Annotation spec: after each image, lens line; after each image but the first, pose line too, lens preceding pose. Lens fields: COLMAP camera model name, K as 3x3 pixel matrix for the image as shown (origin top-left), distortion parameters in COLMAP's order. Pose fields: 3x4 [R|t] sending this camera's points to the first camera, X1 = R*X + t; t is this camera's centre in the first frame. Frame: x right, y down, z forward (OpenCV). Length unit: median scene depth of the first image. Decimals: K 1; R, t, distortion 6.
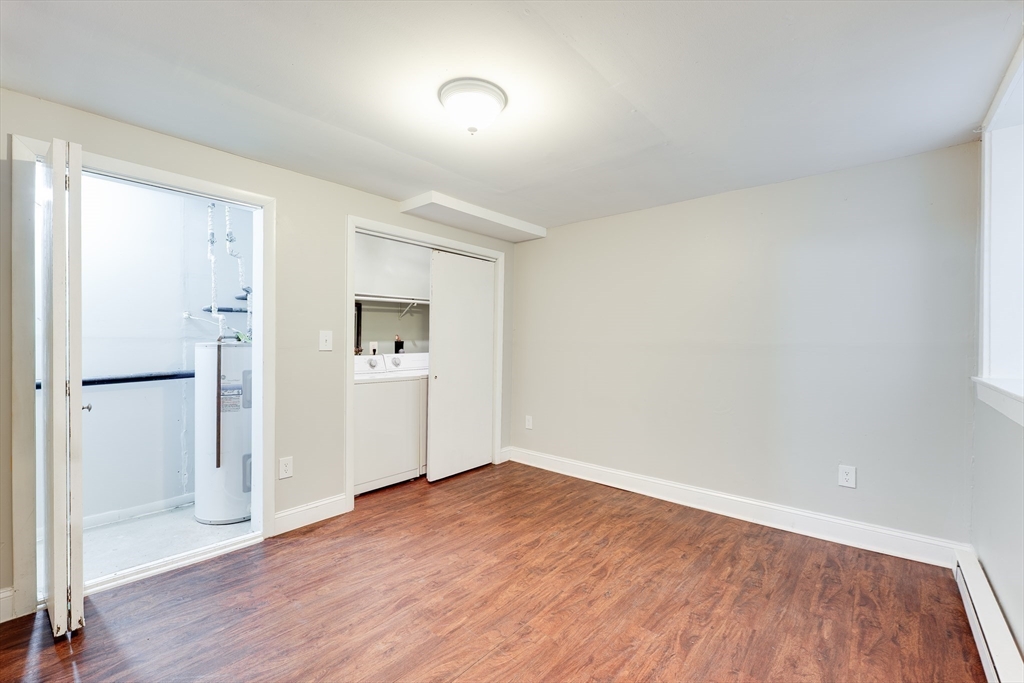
lens RADIAL K [[417.1, 0, 514.2], [0, 417.1, 339.0], [0, 0, 1]] dist [-0.004259, -0.000023]
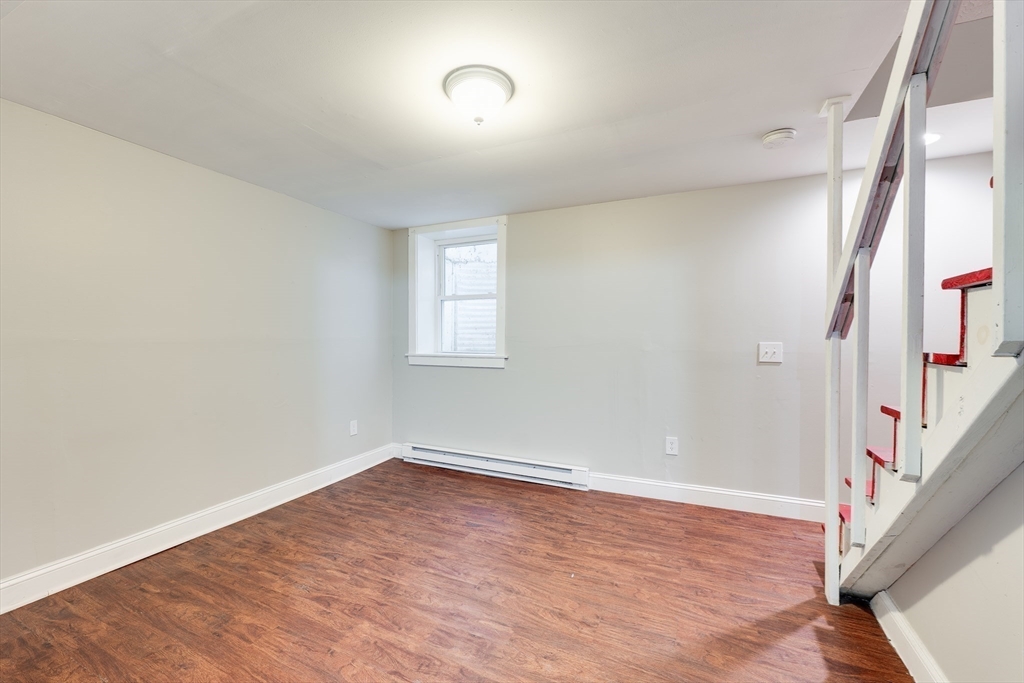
lens RADIAL K [[417.1, 0, 514.8], [0, 417.1, 341.6], [0, 0, 1]] dist [-0.004259, -0.000023]
pose [[-0.270514, -0.016429, 0.962576, -0.788513], [-0.000173, 0.999855, 0.017017, 0.002210], [-0.962716, 0.004437, -0.270478, 0.881515]]
